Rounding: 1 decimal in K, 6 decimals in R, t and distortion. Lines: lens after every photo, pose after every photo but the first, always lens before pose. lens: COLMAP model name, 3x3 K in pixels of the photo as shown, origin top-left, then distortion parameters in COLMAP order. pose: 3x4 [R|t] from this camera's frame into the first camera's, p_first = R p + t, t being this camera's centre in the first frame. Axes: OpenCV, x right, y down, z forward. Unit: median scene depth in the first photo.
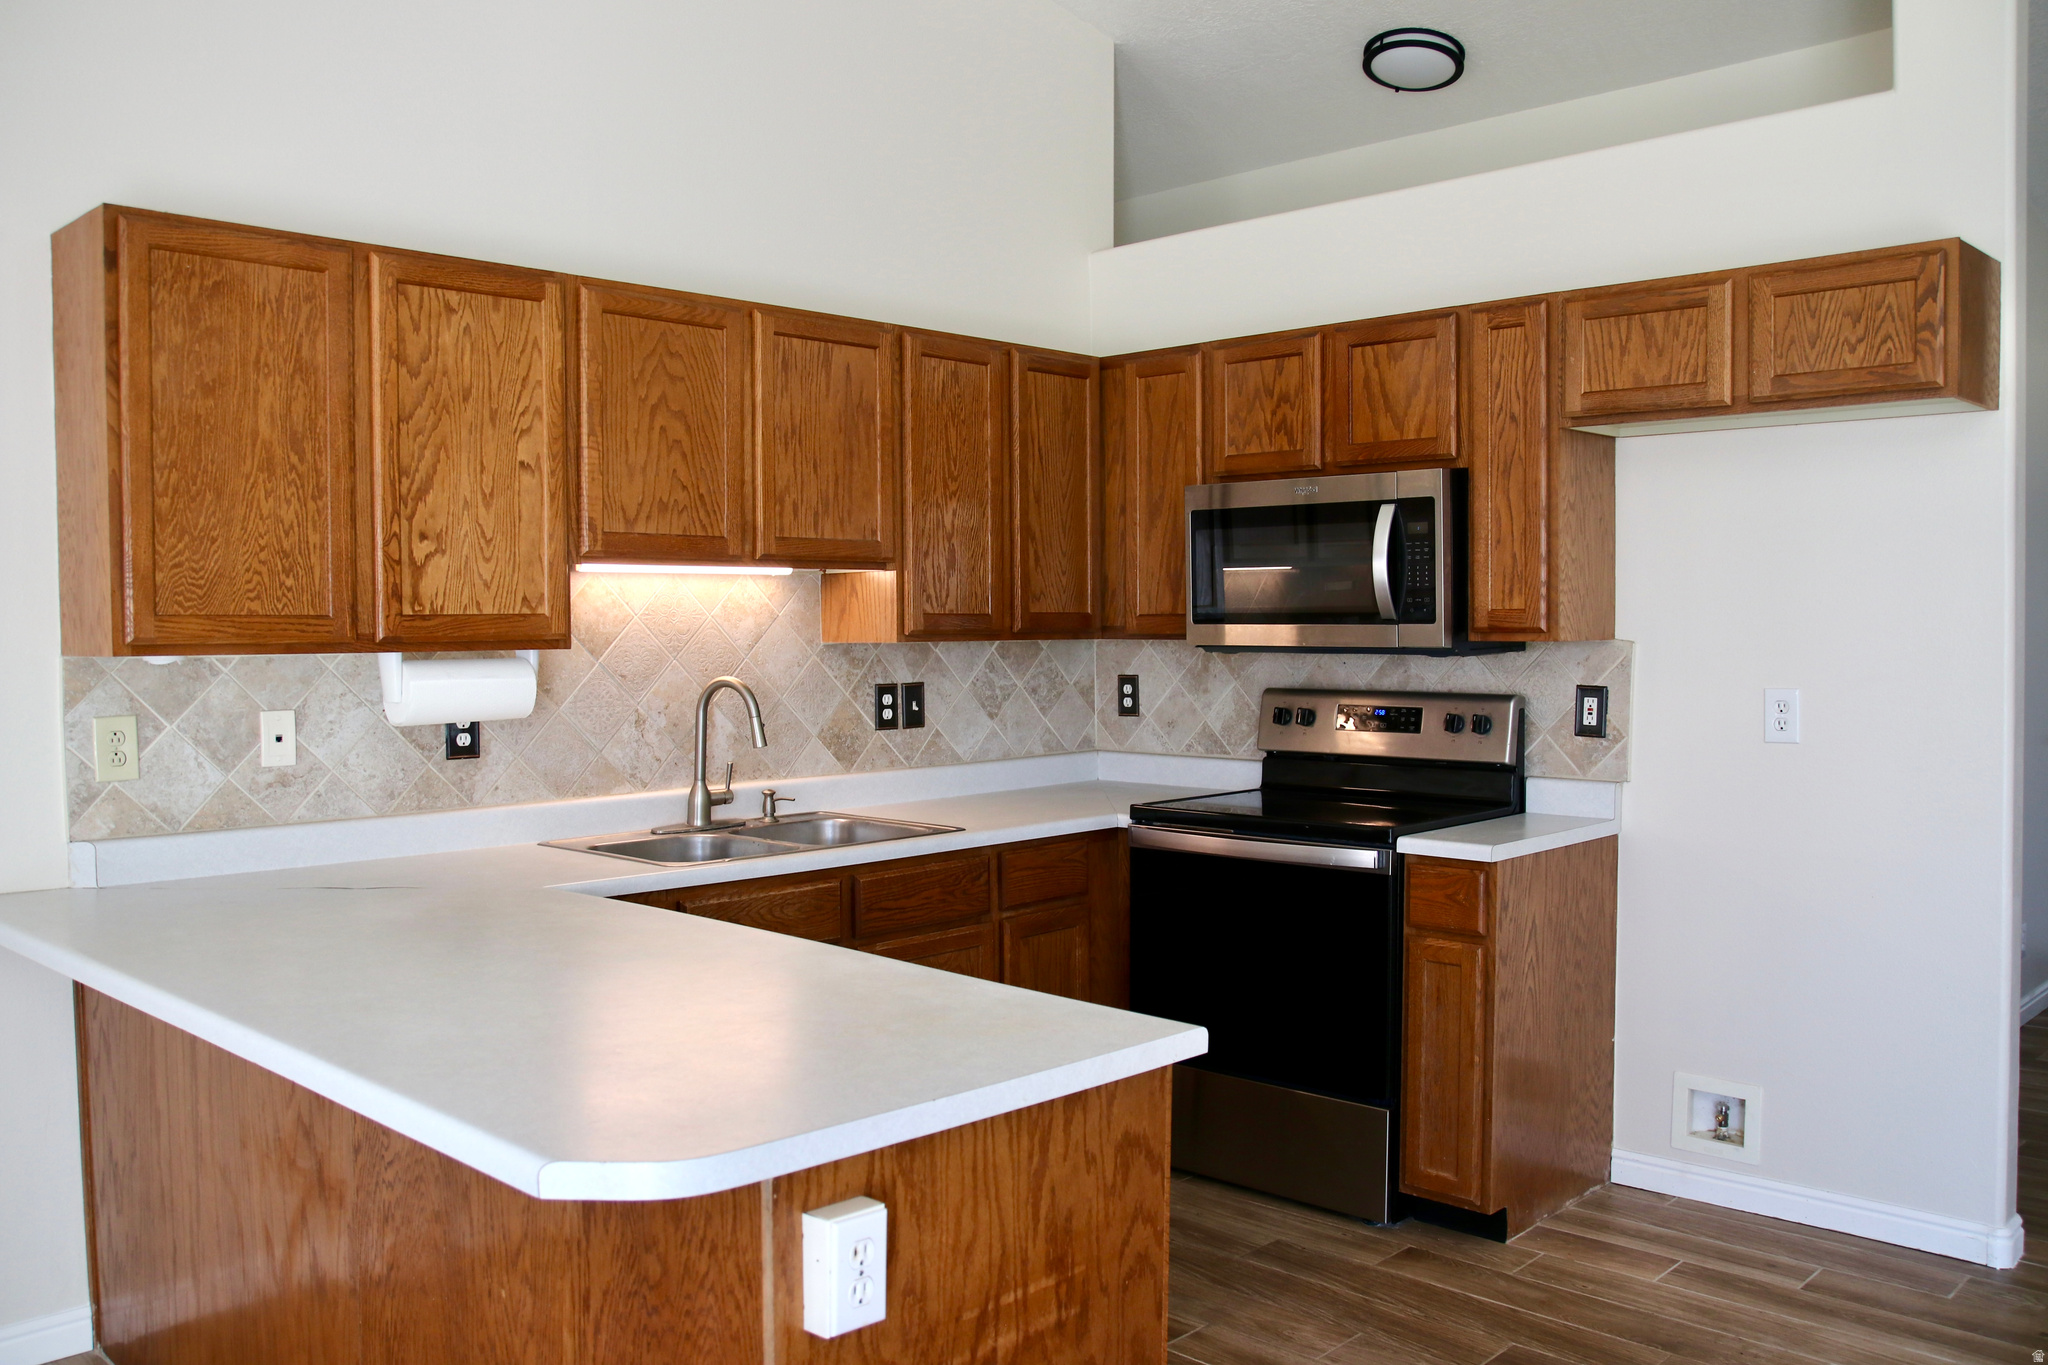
lens RADIAL K [[1752.5, 0, 1025.8], [0, 1752.5, 681.2], [0, 0, 1]] dist [-0.113349, 0.054125]
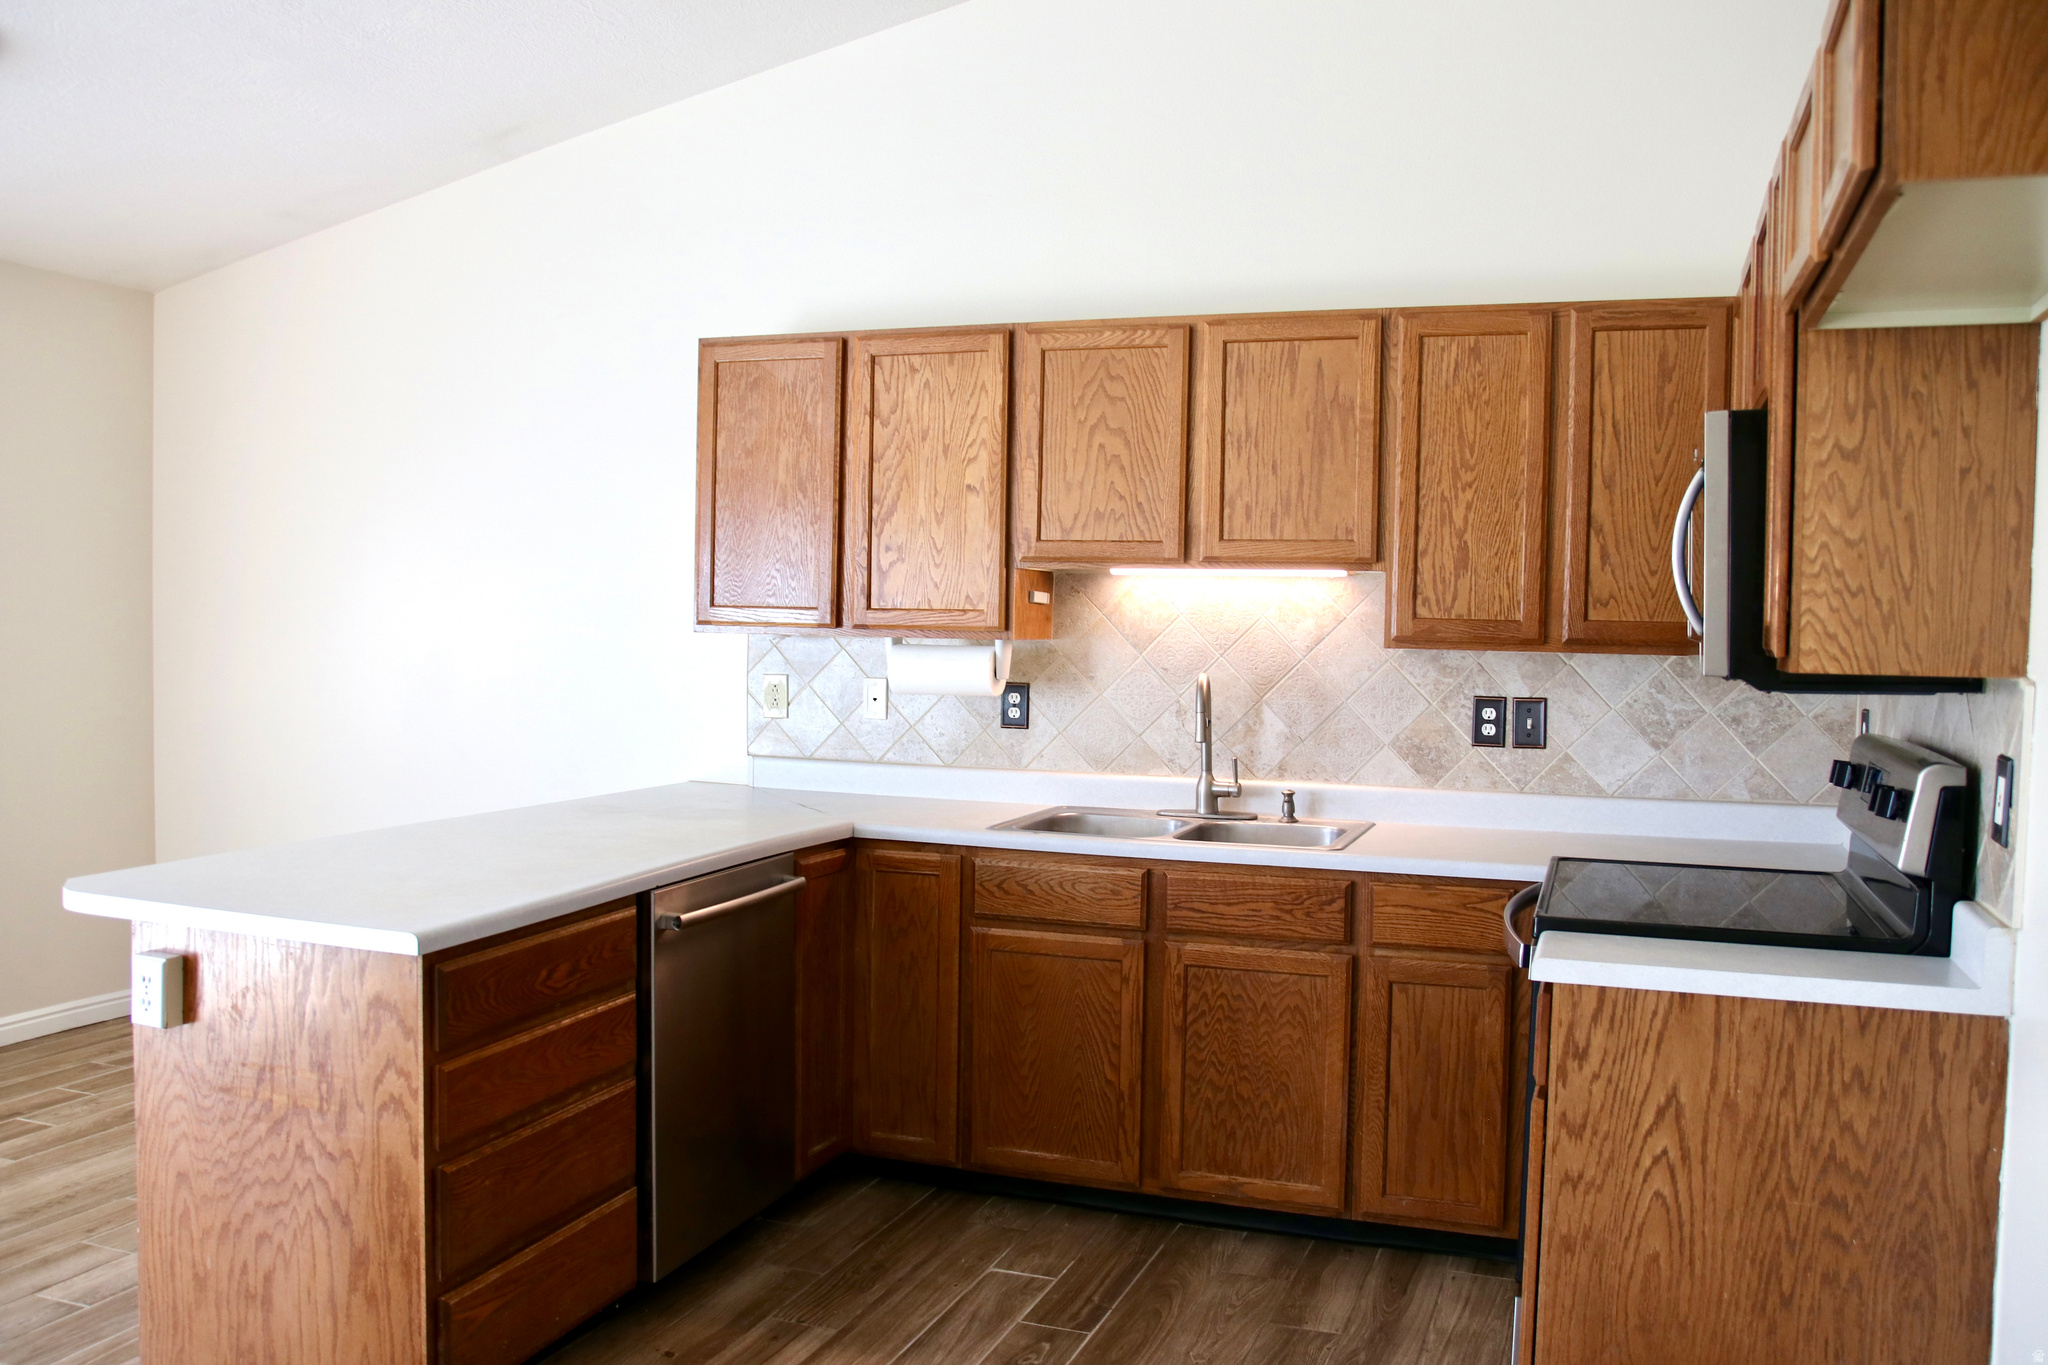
lens RADIAL K [[1752.5, 0, 1023.3], [0, 1752.5, 679.0], [0, 0, 1]] dist [-0.113349, 0.054125]
pose [[0.376578, 0.045263, -0.925279, 0.770618], [-0.051309, 0.998292, 0.027953, -0.023525], [0.924963, 0.036949, 0.378257, 0.506155]]
